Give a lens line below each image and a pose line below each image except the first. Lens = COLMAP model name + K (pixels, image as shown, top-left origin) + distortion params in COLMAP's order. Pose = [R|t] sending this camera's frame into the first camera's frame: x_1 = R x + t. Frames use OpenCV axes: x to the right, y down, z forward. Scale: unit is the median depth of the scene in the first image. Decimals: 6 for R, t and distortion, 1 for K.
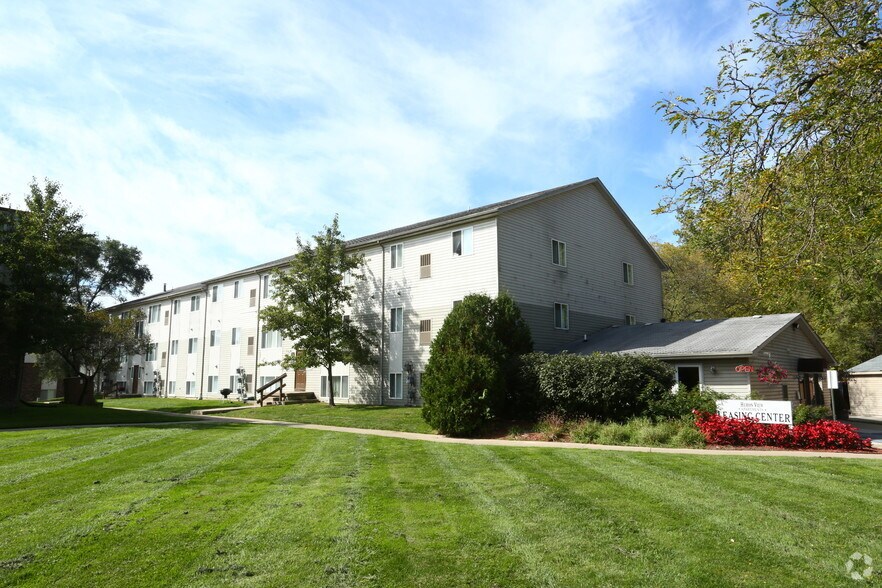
lens RADIAL K [[590.4, 0, 440.7], [0, 590.4, 295.8], [0, 0, 1]] dist [0.002102, 0.000884]
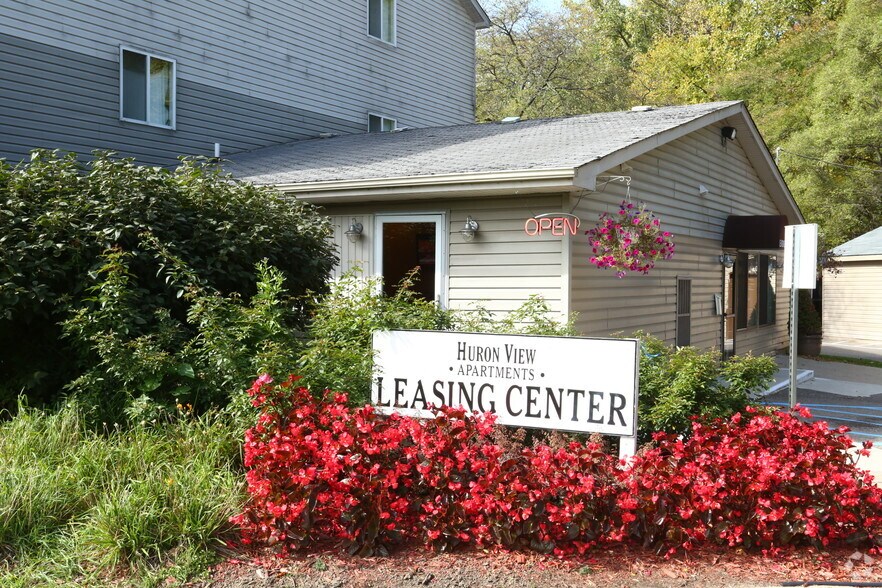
lens RADIAL K [[919.5, 0, 441.2], [0, 919.5, 293.2], [0, 0, 1]] dist [0.020130, 0.000000]
pose [[0.977137, 0.002761, 0.212592, 0.350620], [-0.037059, 0.986820, 0.157519, 0.083184], [-0.209355, -0.161796, 0.964361, 0.530477]]
